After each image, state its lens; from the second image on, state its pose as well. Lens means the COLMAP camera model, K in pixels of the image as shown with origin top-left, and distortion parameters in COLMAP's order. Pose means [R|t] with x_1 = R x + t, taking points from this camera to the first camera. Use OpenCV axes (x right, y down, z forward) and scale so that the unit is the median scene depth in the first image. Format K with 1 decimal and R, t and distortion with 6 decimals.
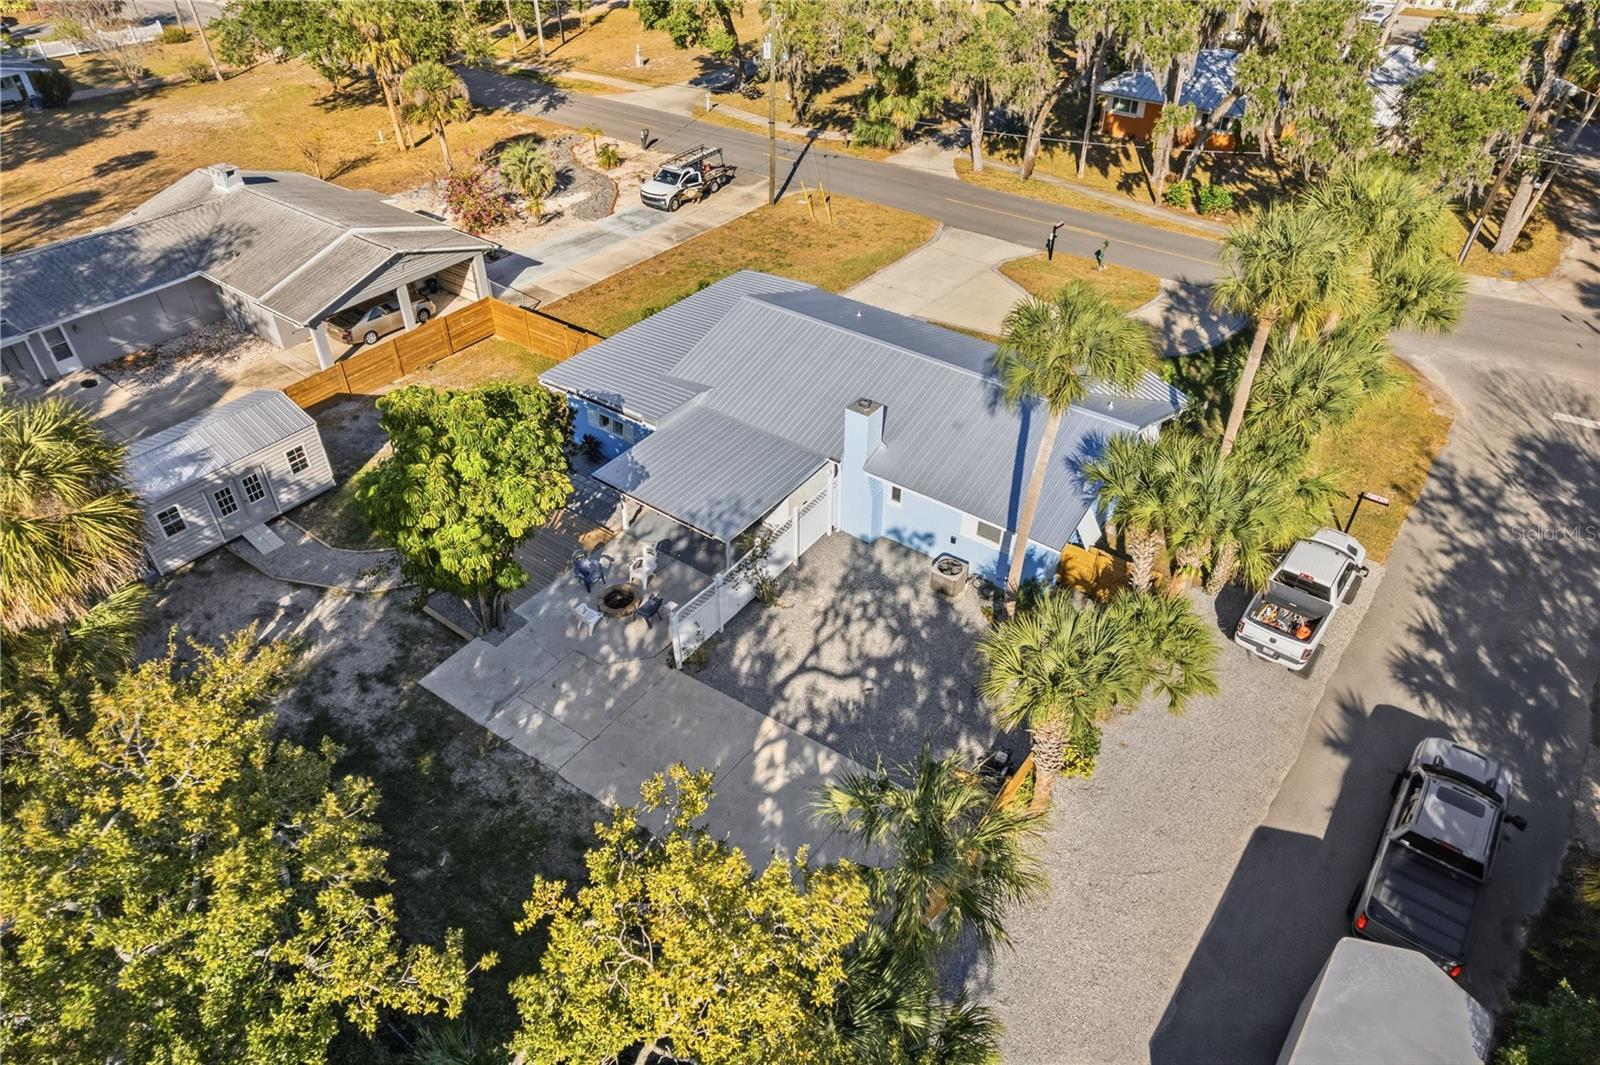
lens RADIAL K [[1063.2, 0, 800.0], [0, 1063.2, 532.5], [0, 0, 1]] dist [-0.104272, 0.108063]
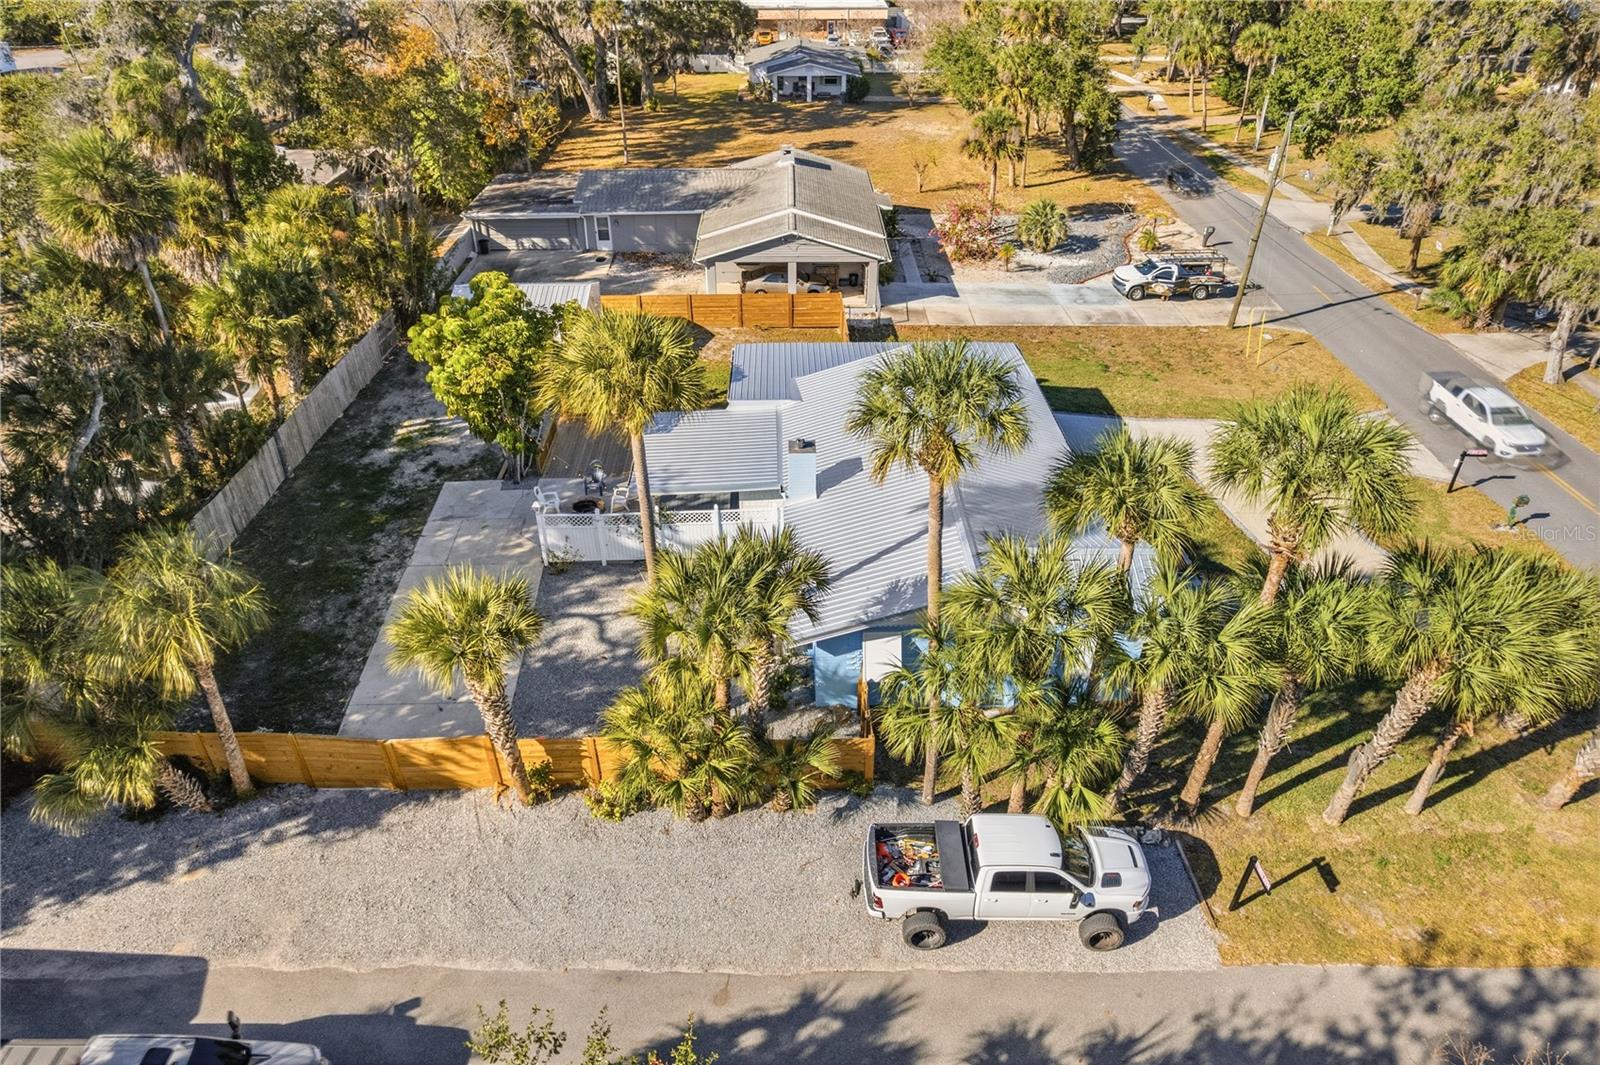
lens RADIAL K [[1027.7, 0, 770.1], [0, 1027.7, 531.7], [0, 0, 1]] dist [-0.062687, 0.032317]
pose [[0.606178, 0.440809, -0.661994, 0.502870], [-0.479475, 0.866633, 0.138026, -0.118160], [0.634549, 0.233742, 0.736690, 0.199515]]
